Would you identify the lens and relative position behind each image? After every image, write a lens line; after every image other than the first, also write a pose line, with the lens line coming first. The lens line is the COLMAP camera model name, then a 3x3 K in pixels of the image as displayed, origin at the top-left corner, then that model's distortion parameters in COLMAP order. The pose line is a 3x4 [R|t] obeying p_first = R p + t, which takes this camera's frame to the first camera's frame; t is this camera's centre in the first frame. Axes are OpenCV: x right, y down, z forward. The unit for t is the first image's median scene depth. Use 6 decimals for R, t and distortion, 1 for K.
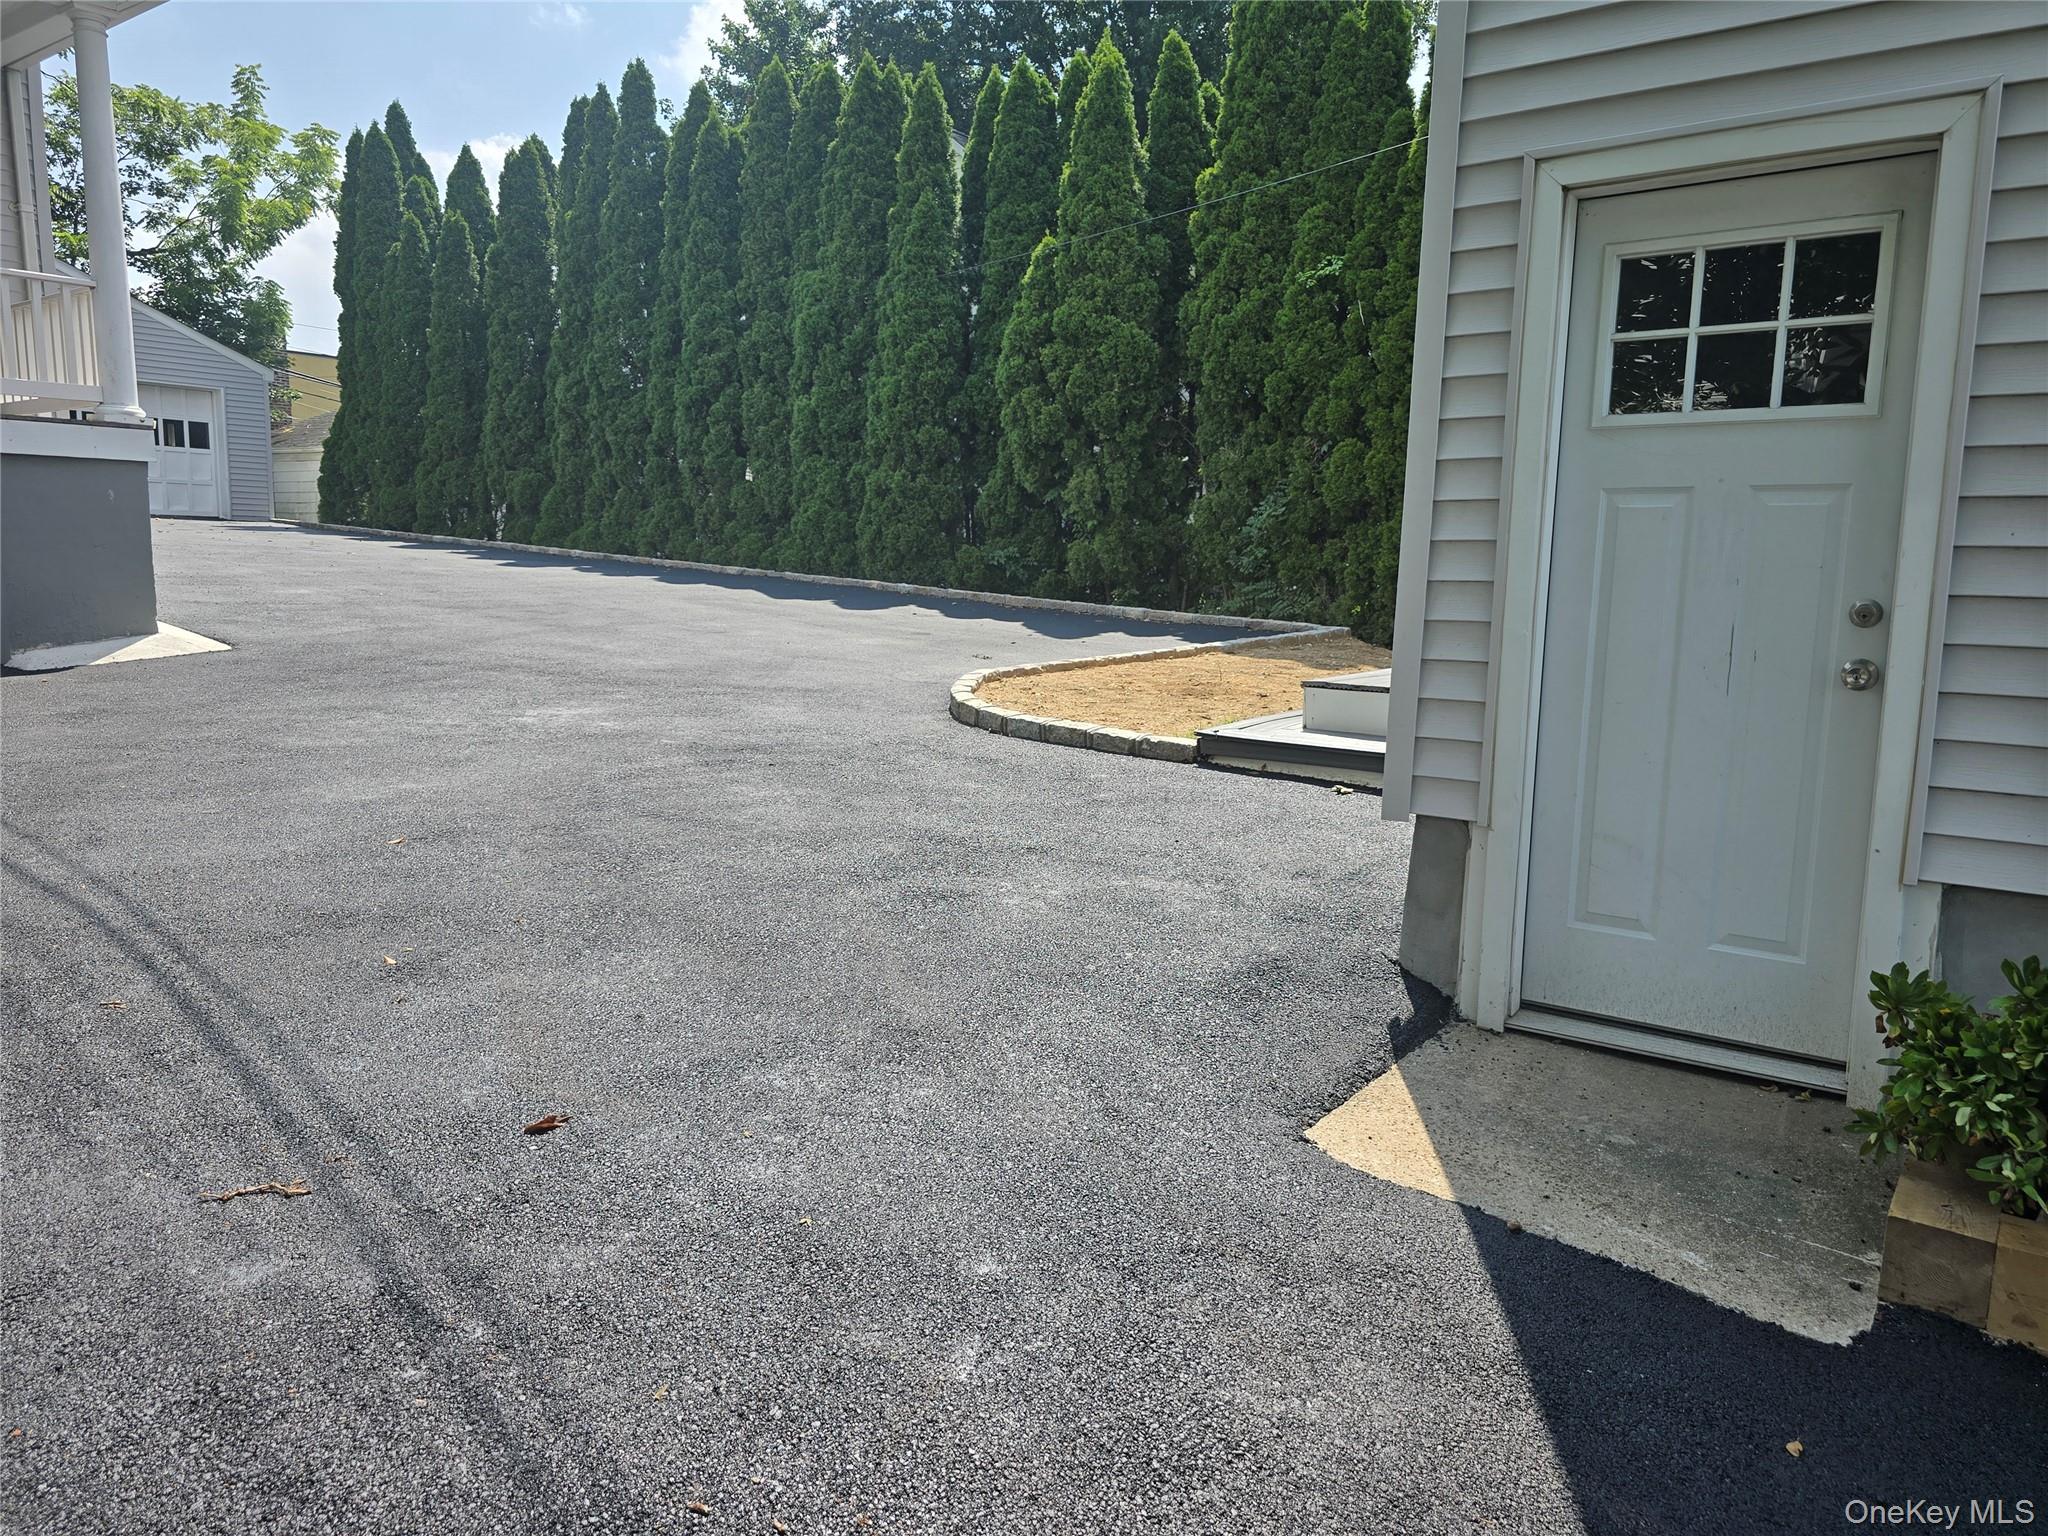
lens RADIAL K [[1355.5, 0, 1007.4], [0, 1355.5, 782.4], [0, 0, 1]] dist [0.034231, -0.029243]
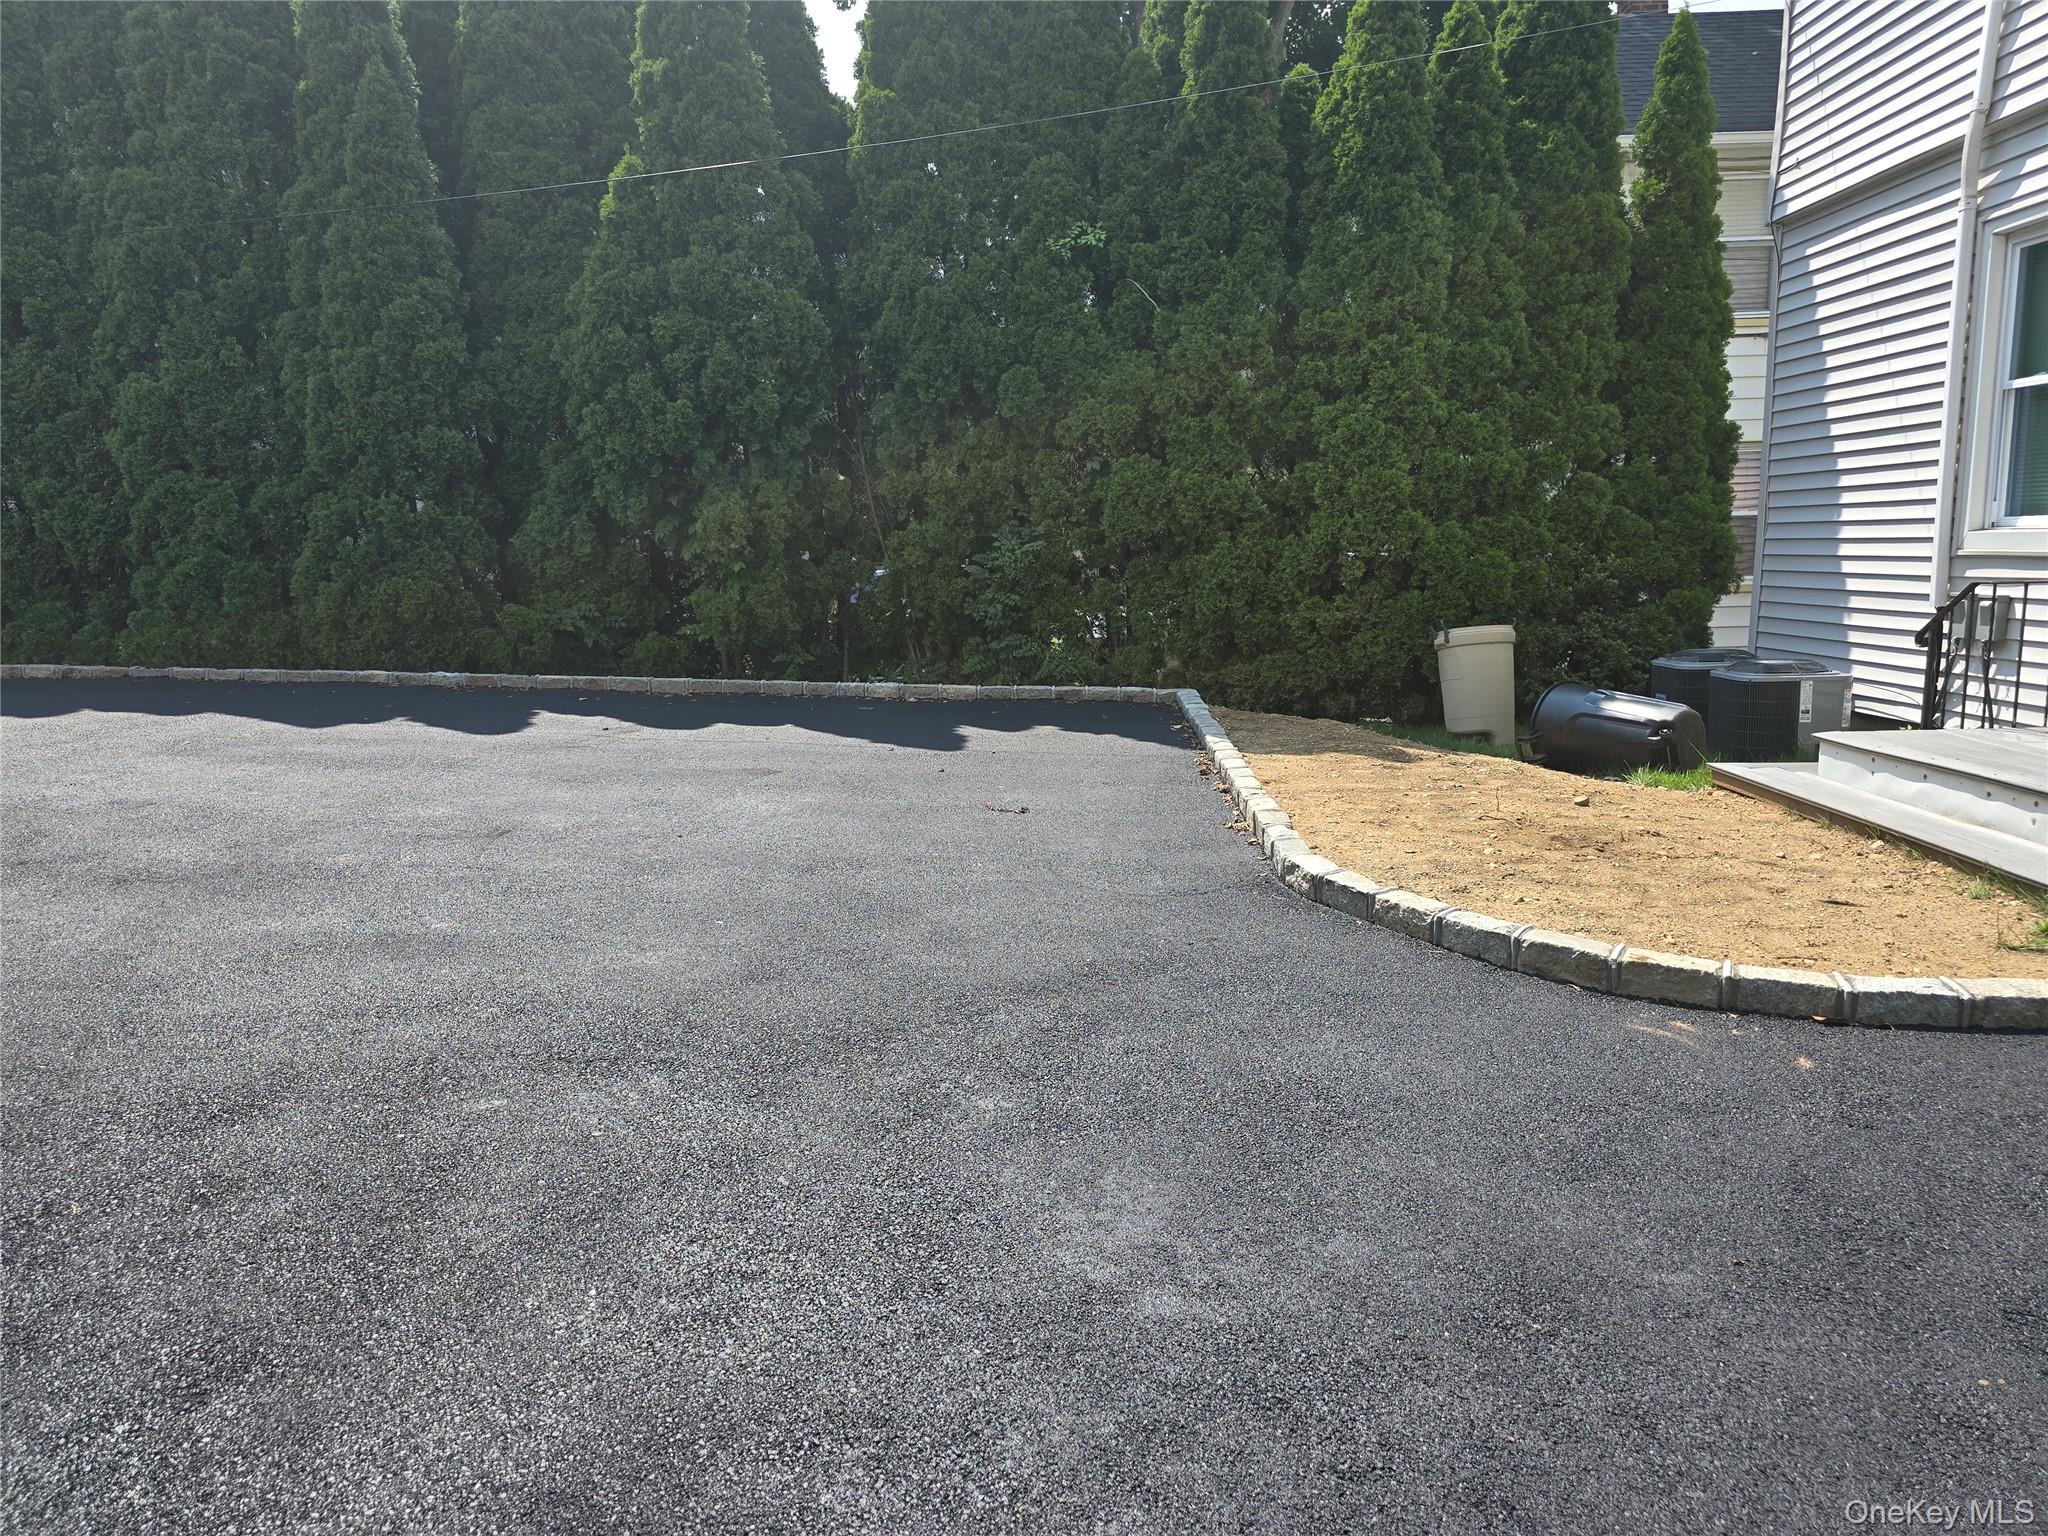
lens RADIAL K [[1355.5, 0, 1028.2], [0, 1355.5, 771.1], [0, 0, 1]] dist [0.034231, -0.029243]
pose [[0.799703, -0.136594, 0.584651, -0.253447], [0.141997, 0.989180, 0.036879, -0.090346], [-0.583363, 0.053526, 0.810446, 0.340997]]
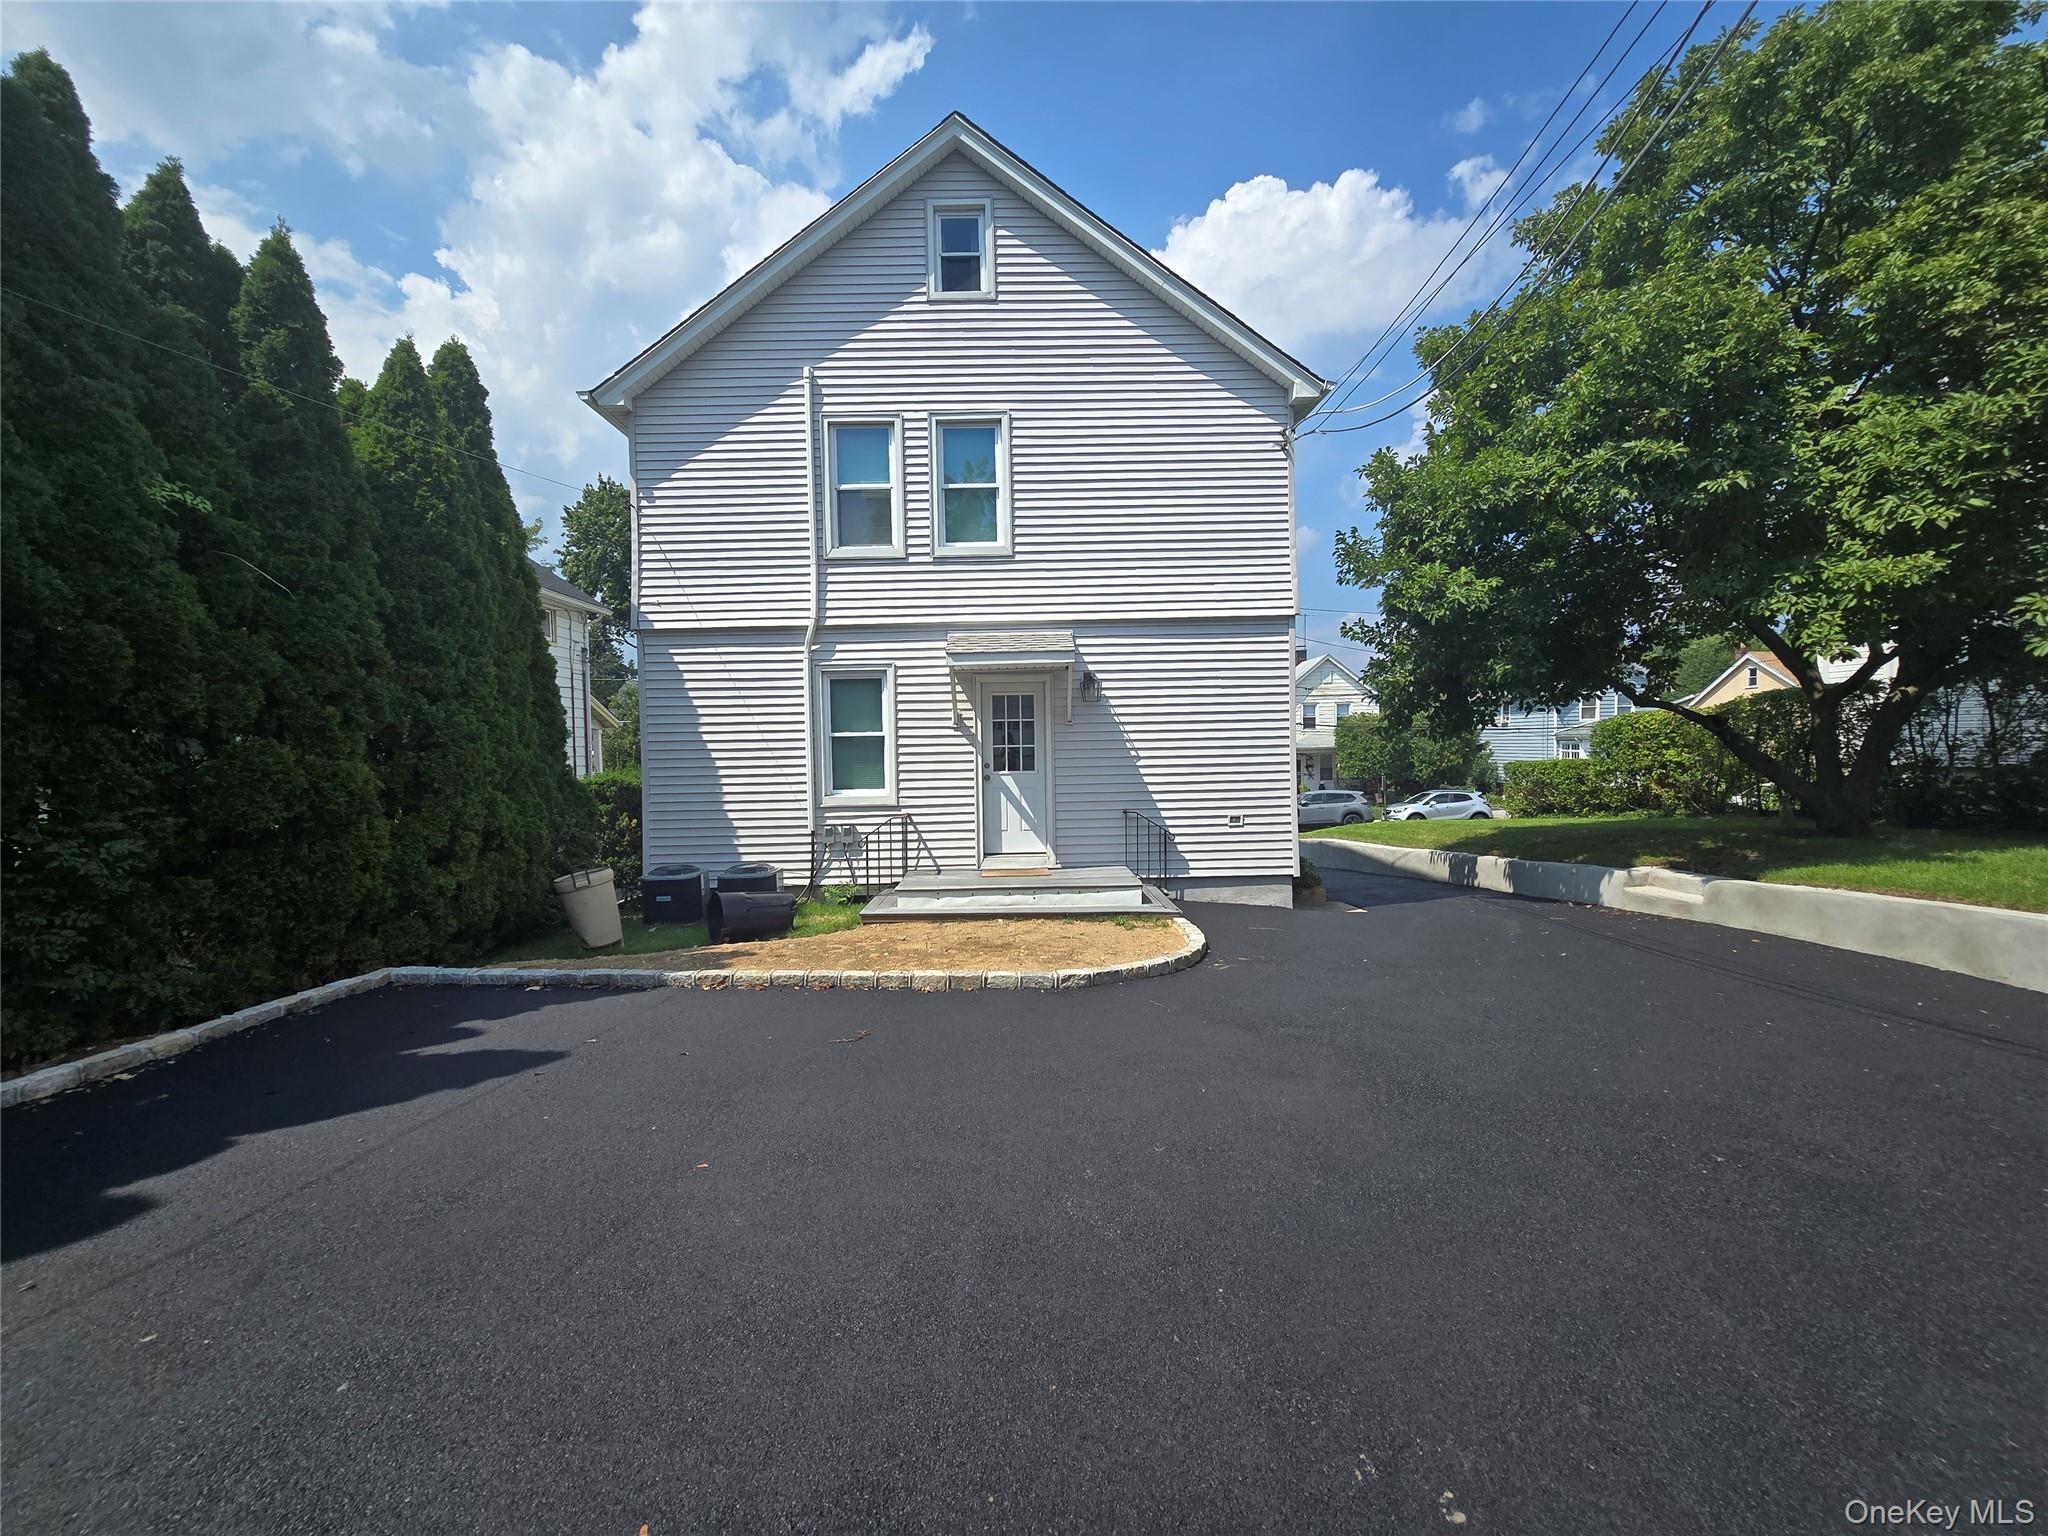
lens RADIAL K [[831.7, 0, 1013.5], [0, 831.7, 762.5], [0, 0, 1]] dist [-0.003877, -0.000100]
pose [[-0.614033, -0.025546, 0.788866, -0.310606], [0.139544, 0.980218, 0.140360, -0.207048], [-0.776847, 0.196267, -0.598322, 0.806668]]
